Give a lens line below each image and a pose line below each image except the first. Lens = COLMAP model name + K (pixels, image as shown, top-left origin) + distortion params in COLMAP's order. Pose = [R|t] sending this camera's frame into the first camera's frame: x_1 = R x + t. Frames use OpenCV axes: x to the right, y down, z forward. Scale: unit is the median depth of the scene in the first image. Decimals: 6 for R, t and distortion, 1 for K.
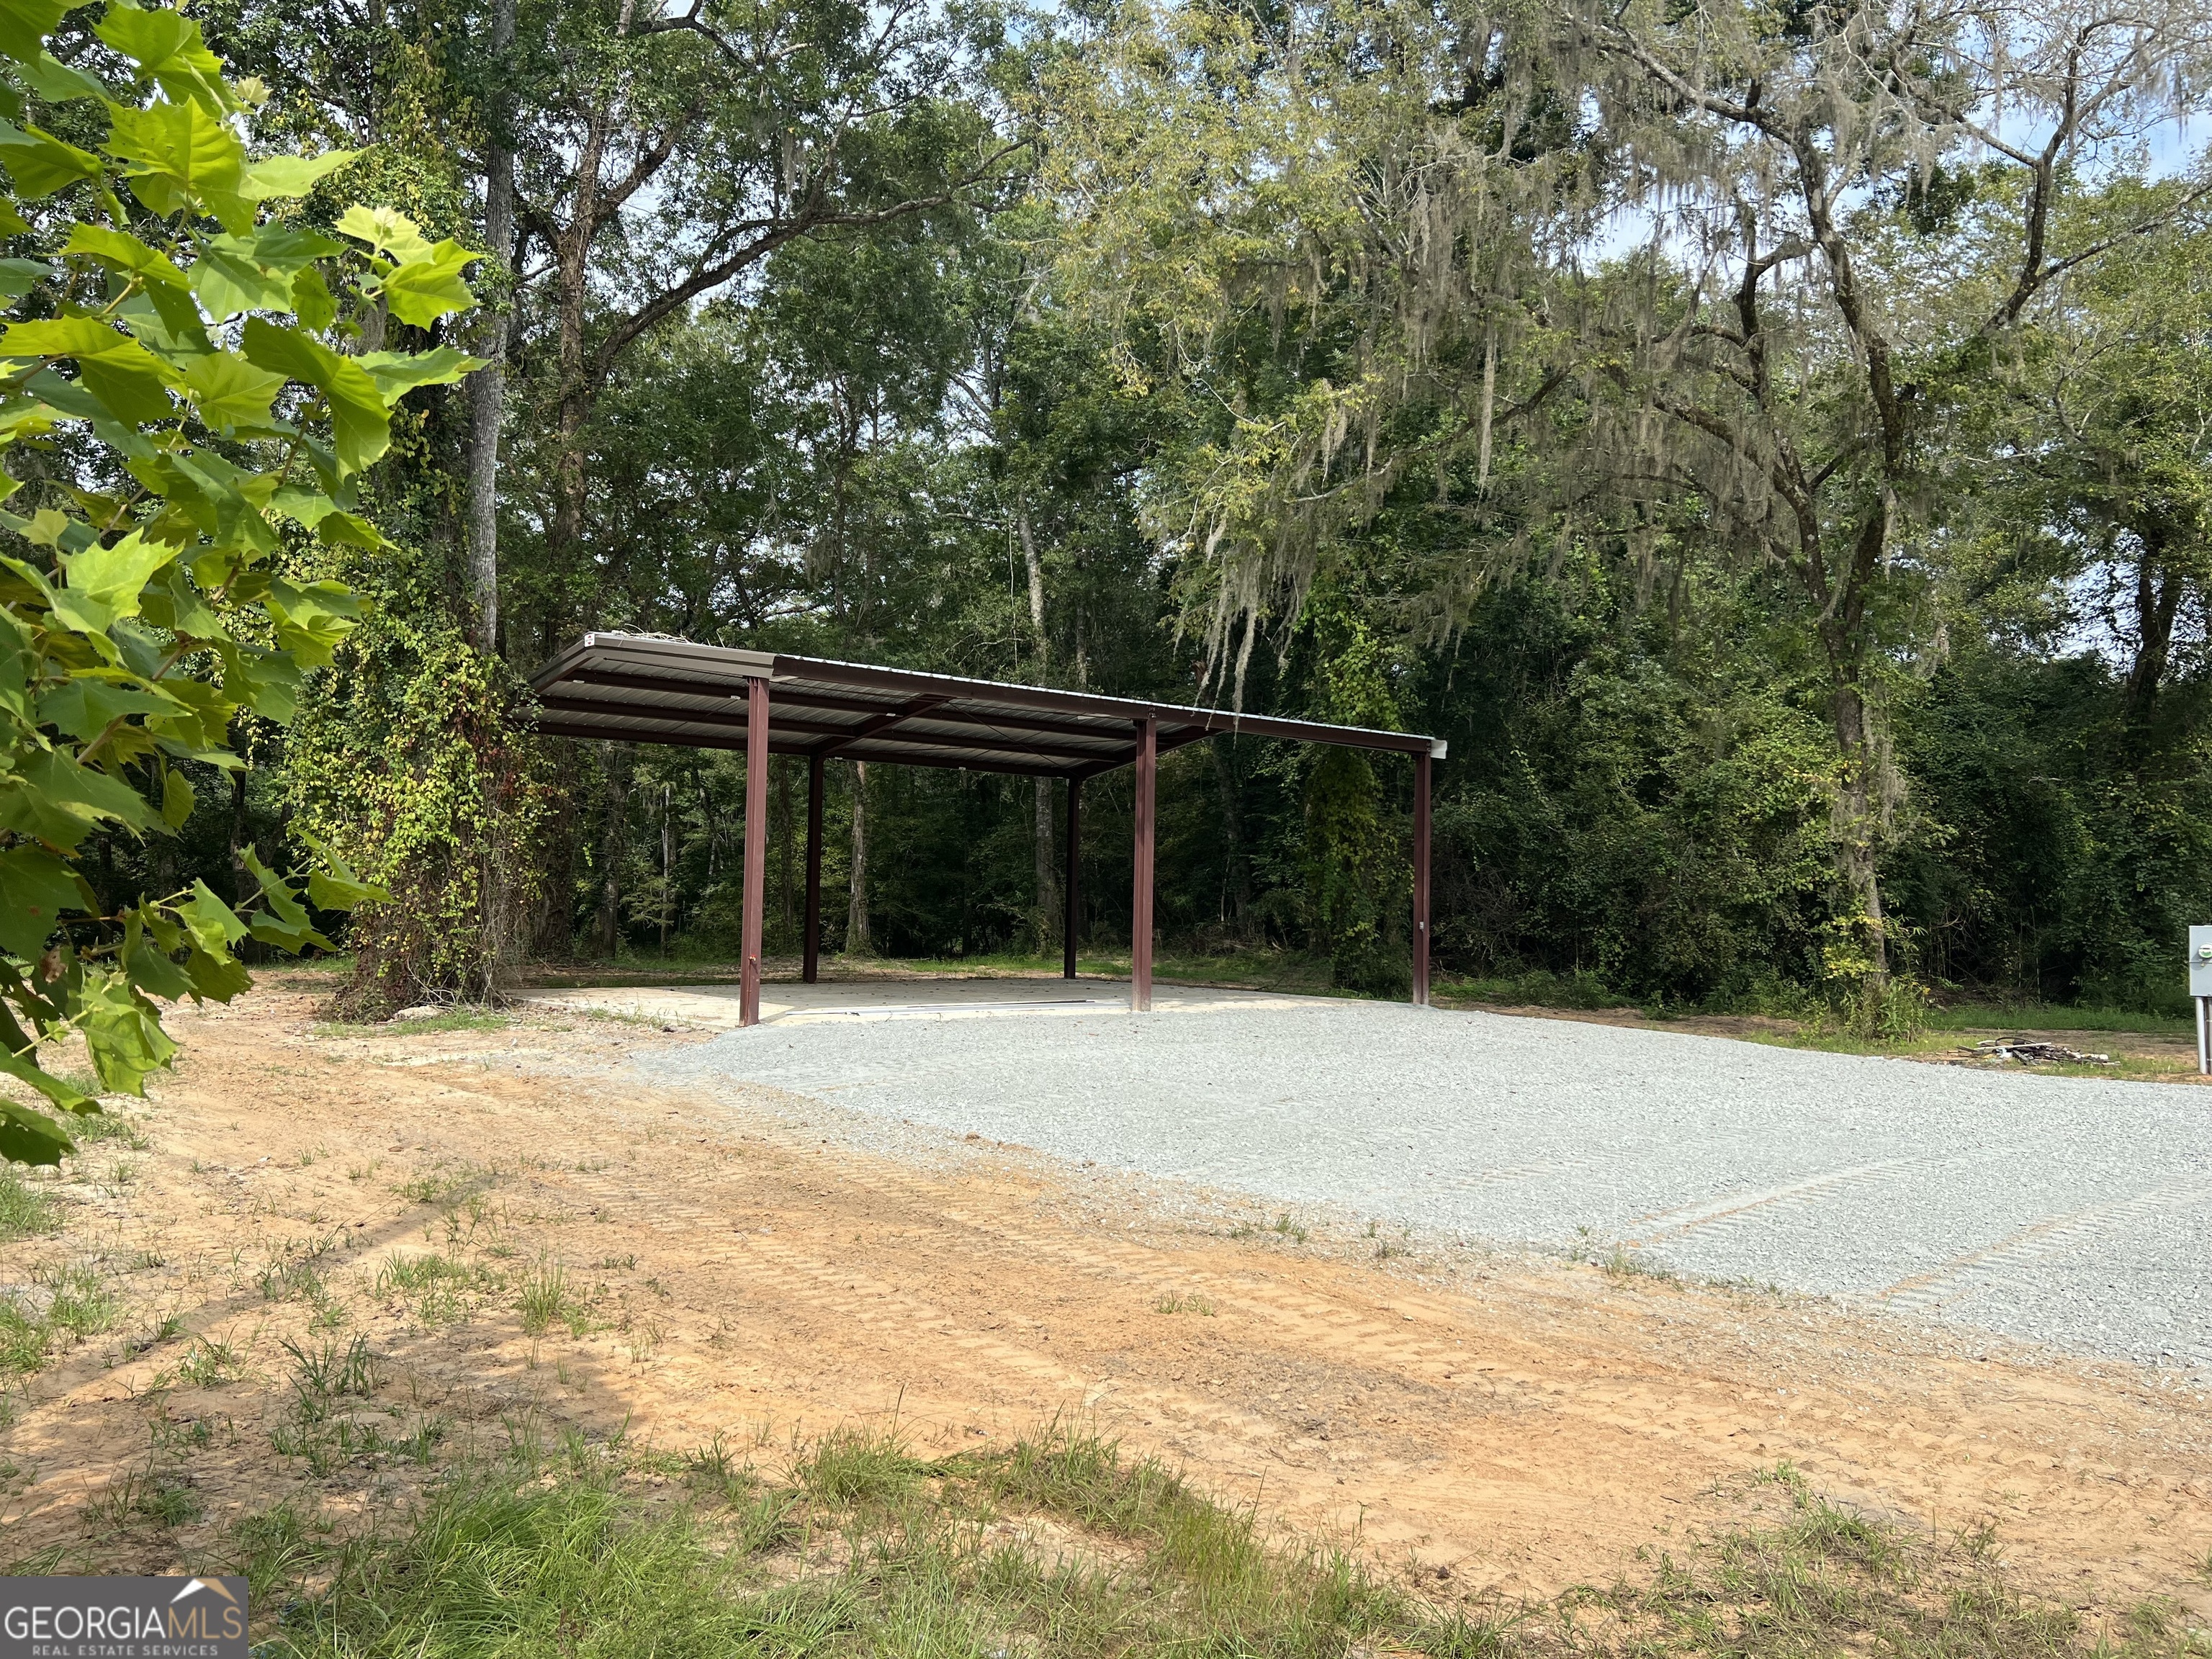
lens RADIAL K [[1677.8, 0, 1104.2], [0, 1677.8, 828.2], [0, 0, 1]] dist [0.032380, -0.025047]
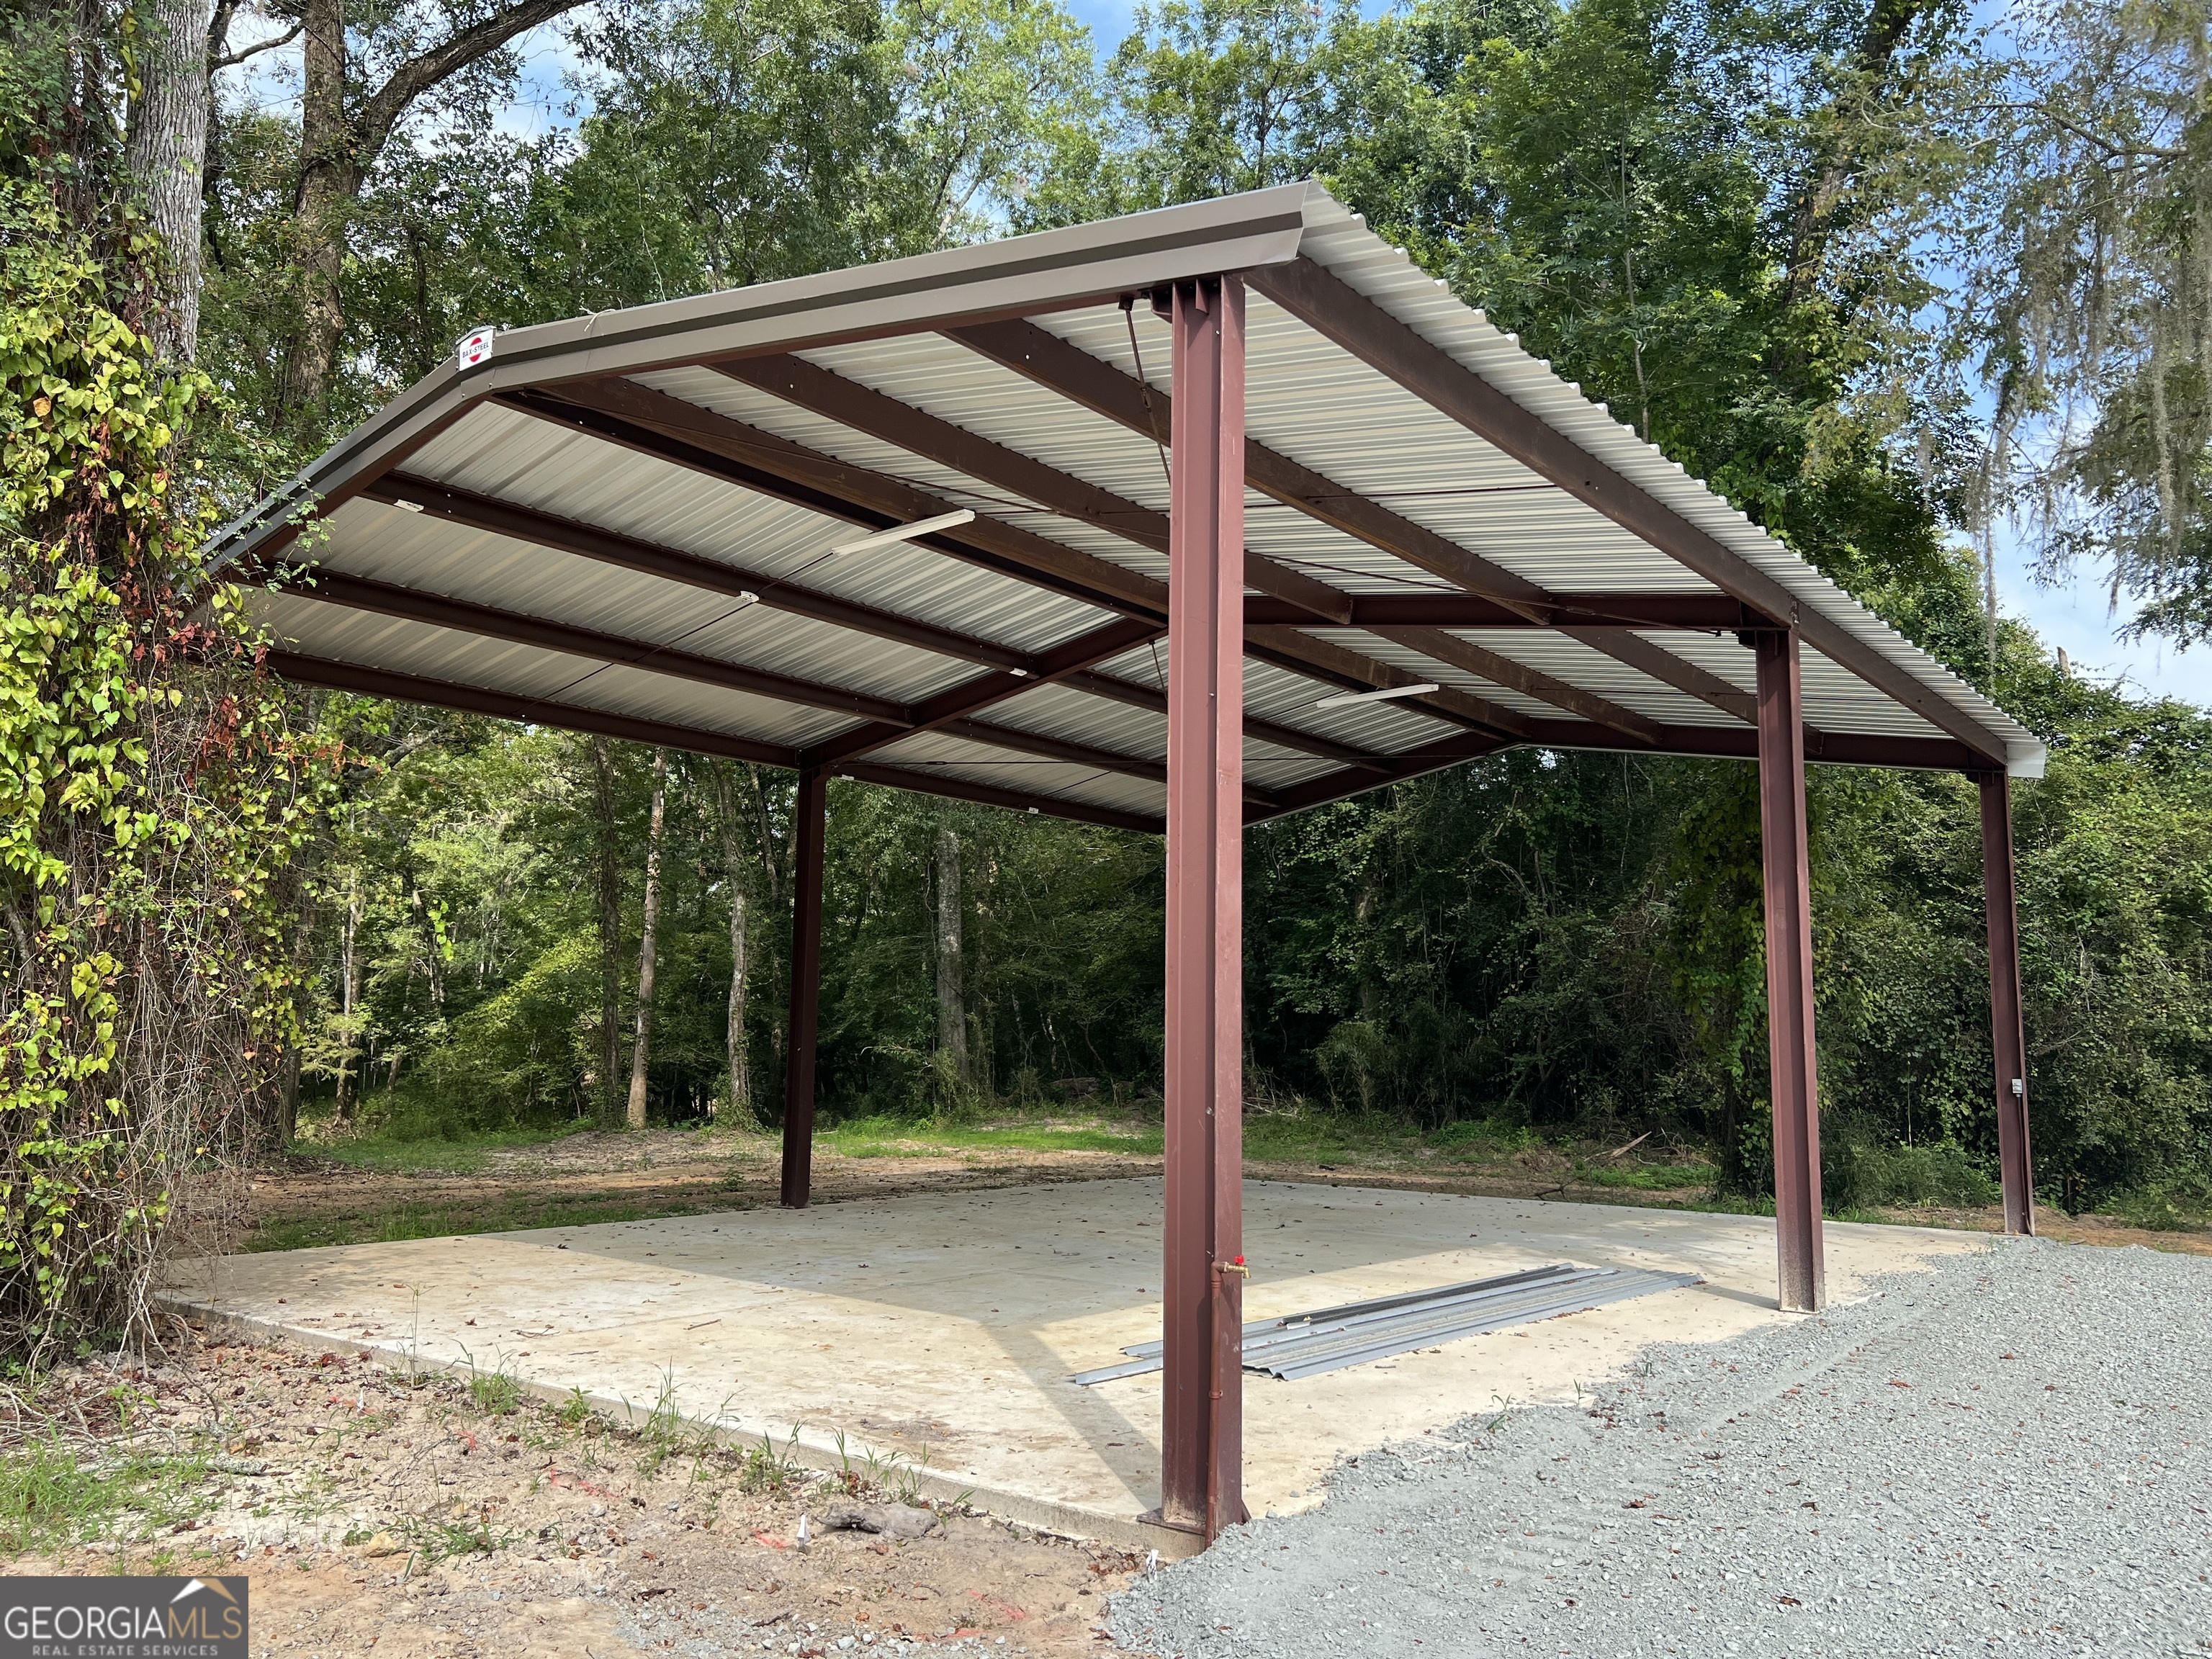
lens RADIAL K [[1677.8, 0, 1110.7], [0, 1677.8, 834.5], [0, 0, 1]] dist [0.032380, -0.025047]
pose [[0.982600, 0.016729, 0.184981, -0.237168], [-0.002171, 0.996902, -0.078625, 0.025117], [-0.185723, 0.076856, 0.979592, 0.621342]]
